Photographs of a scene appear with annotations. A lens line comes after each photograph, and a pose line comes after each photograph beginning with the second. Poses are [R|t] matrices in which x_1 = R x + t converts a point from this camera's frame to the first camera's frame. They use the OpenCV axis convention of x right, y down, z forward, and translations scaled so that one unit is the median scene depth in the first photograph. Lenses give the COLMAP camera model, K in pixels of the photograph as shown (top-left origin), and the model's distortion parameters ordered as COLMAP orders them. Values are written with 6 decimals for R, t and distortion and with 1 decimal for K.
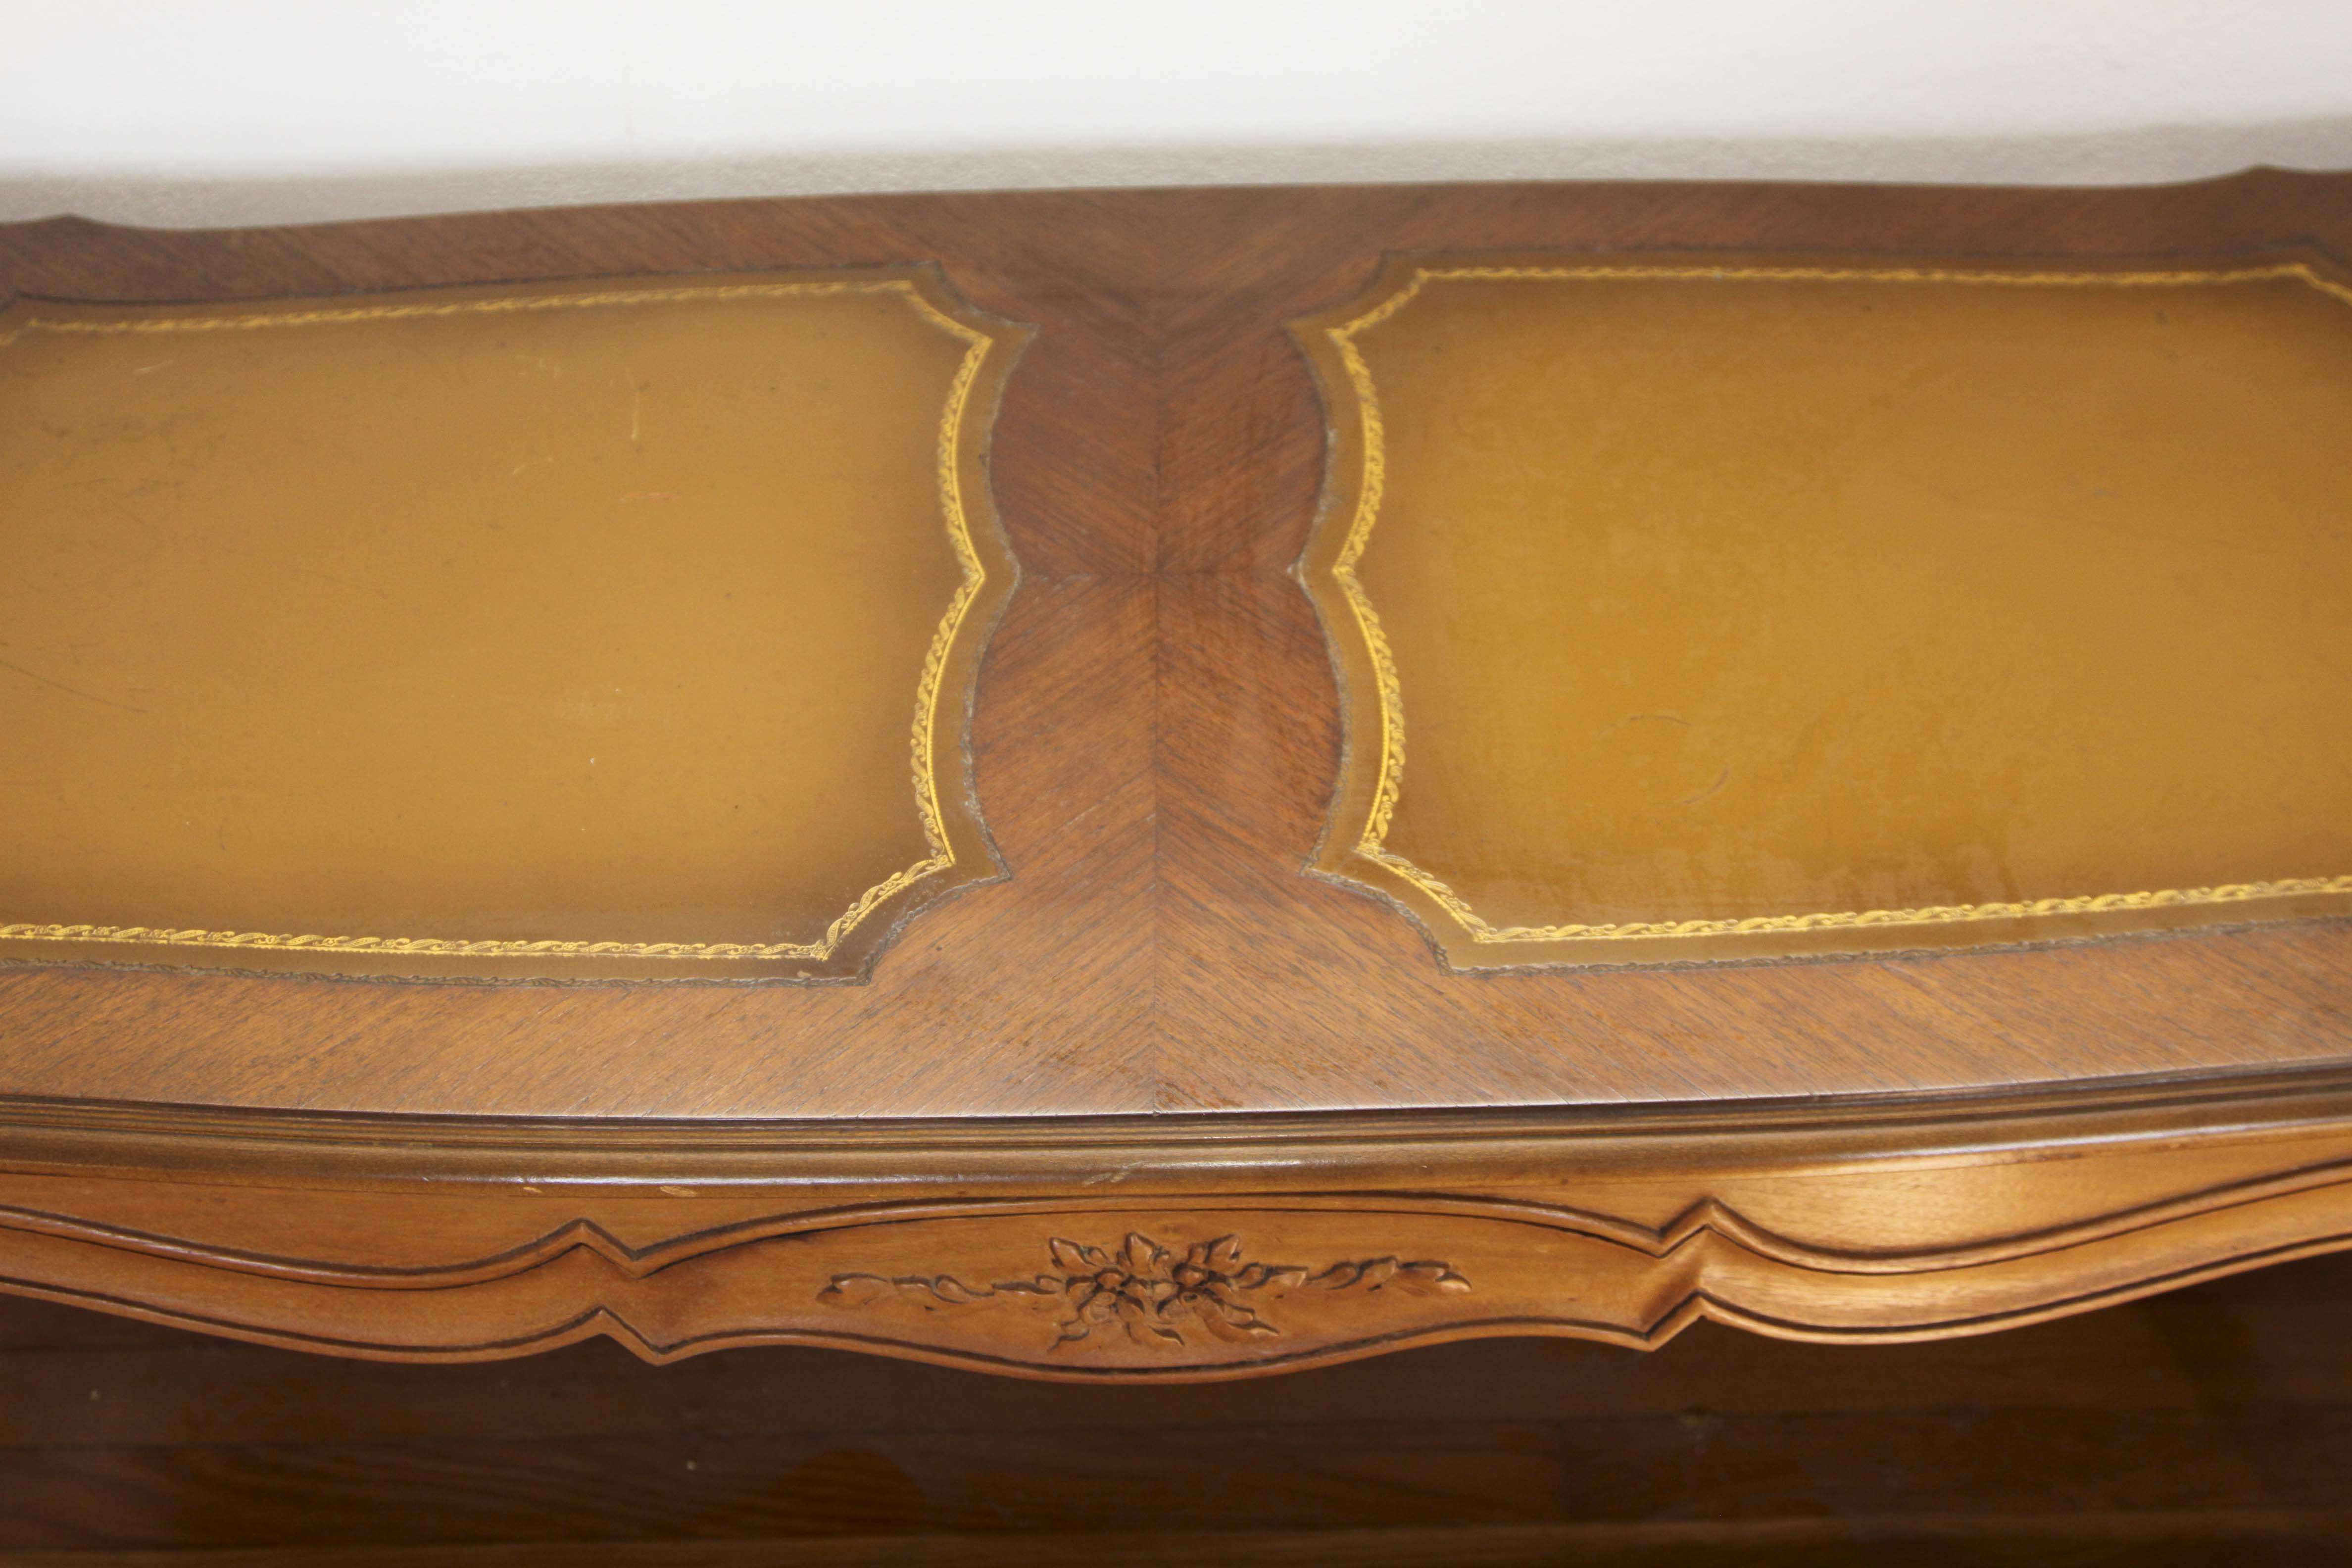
lens RADIAL K [[3487.0, 0, 1184.4], [0, 3487.0, 794.4], [0, 0, 1]] dist [-0.019238, 0.000000]
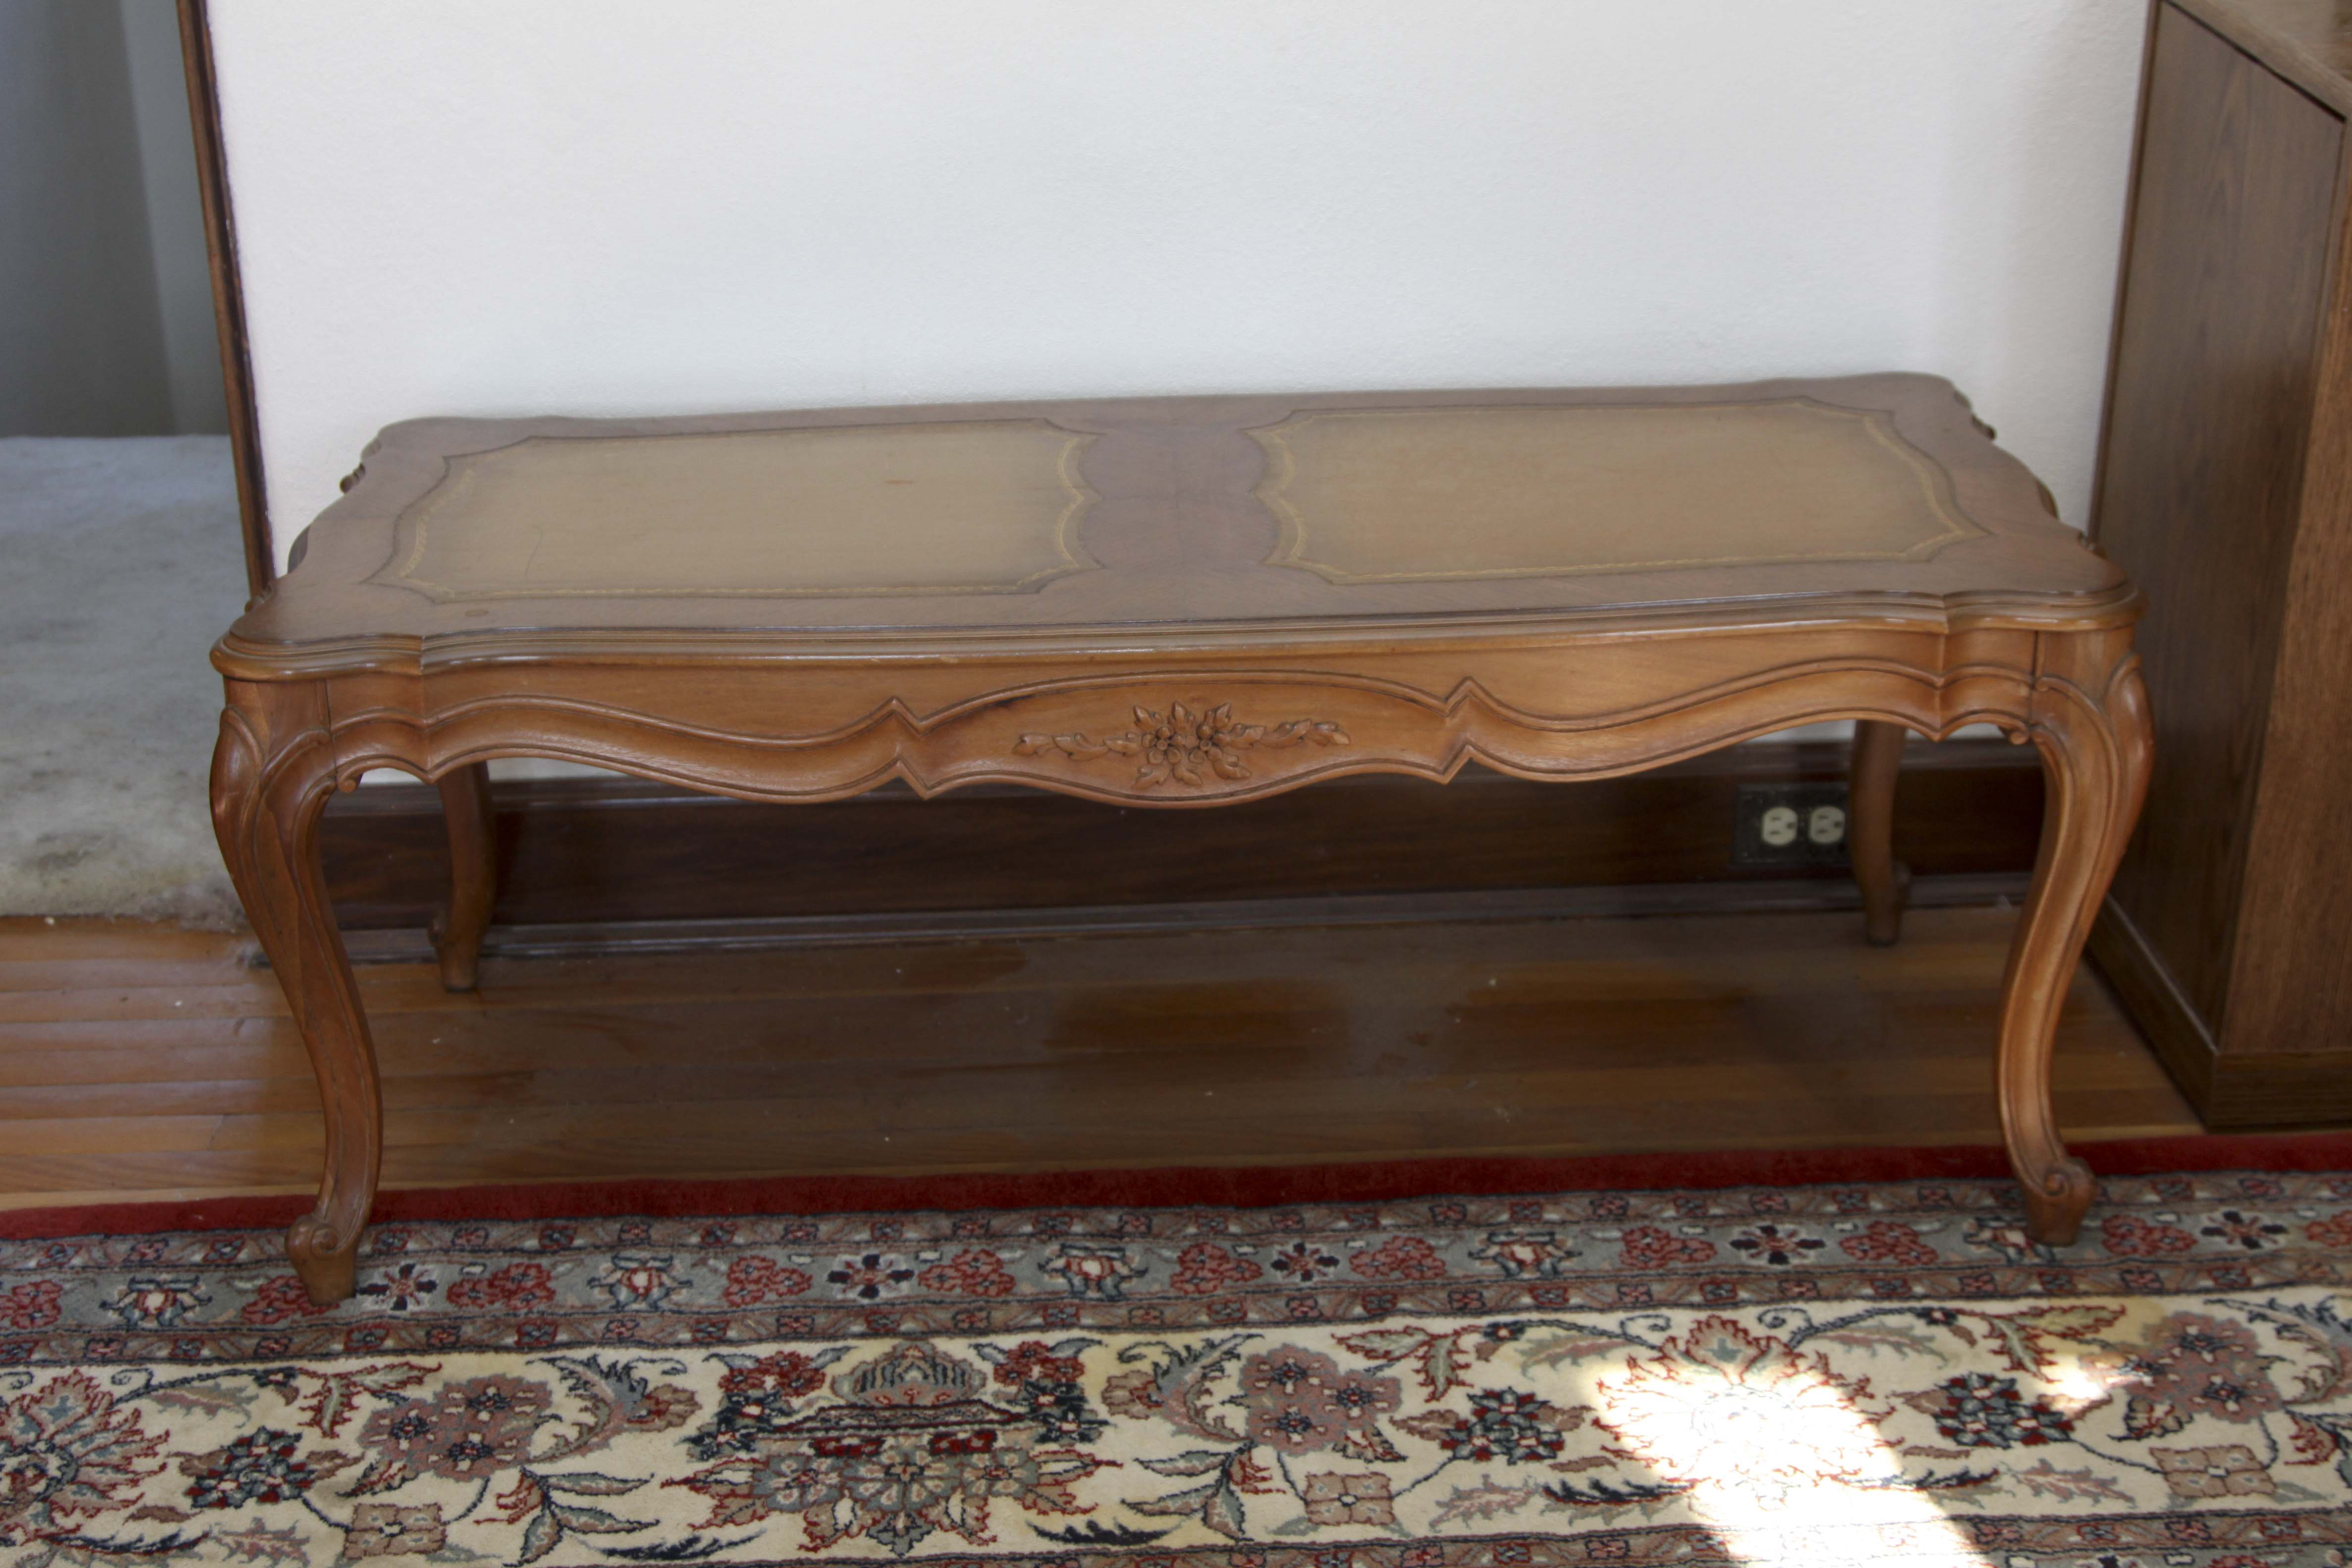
lens RADIAL K [[3487.0, 0, 1192.4], [0, 3487.0, 785.4], [0, 0, 1]] dist [-0.019238, 0.000000]
pose [[0.999642, -0.008226, 0.025465, -0.052954], [0.016297, 0.941904, -0.335488, 0.785076], [-0.021226, 0.335782, 0.941700, -0.786910]]
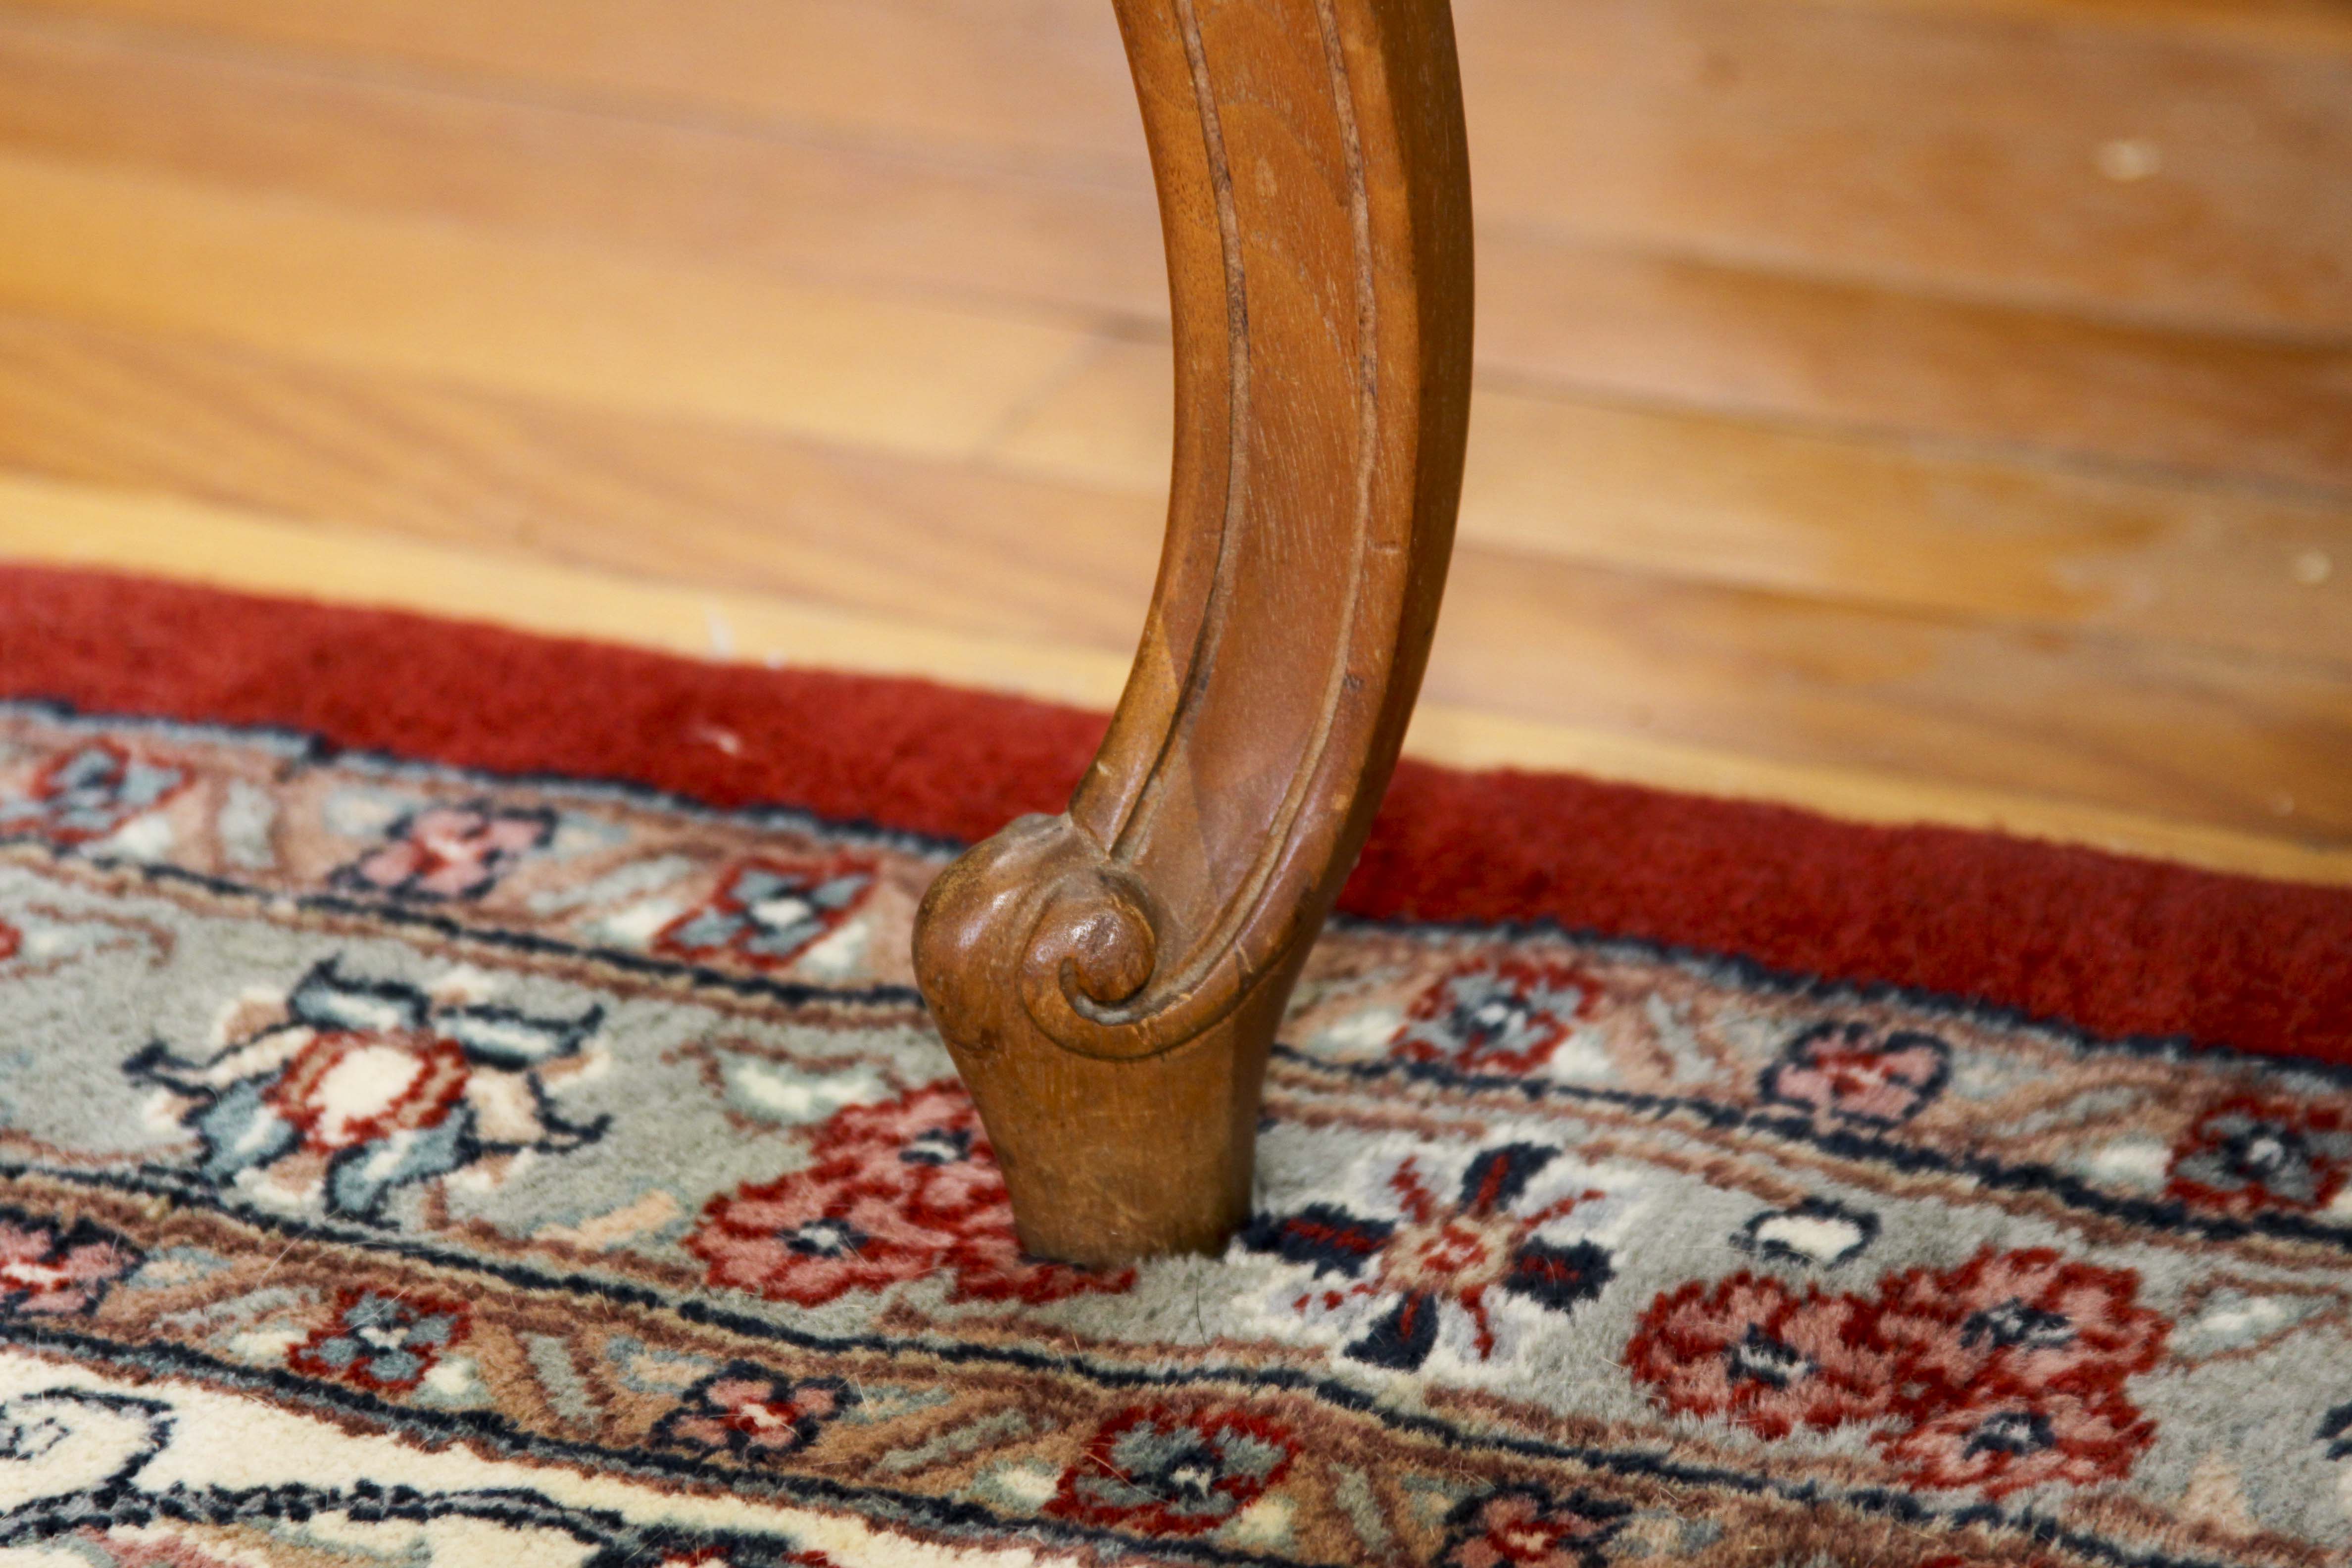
lens RADIAL K [[9924.7, 0, 1192.0], [0, 9924.7, 786.9], [0, 0, 1]] dist [0.523625, 0.000000]
pose [[0.911247, 0.170608, -0.374862, -0.060810], [-0.253830, 0.949404, -0.184937, 0.550112], [0.324344, 0.263675, 0.908447, 0.120954]]
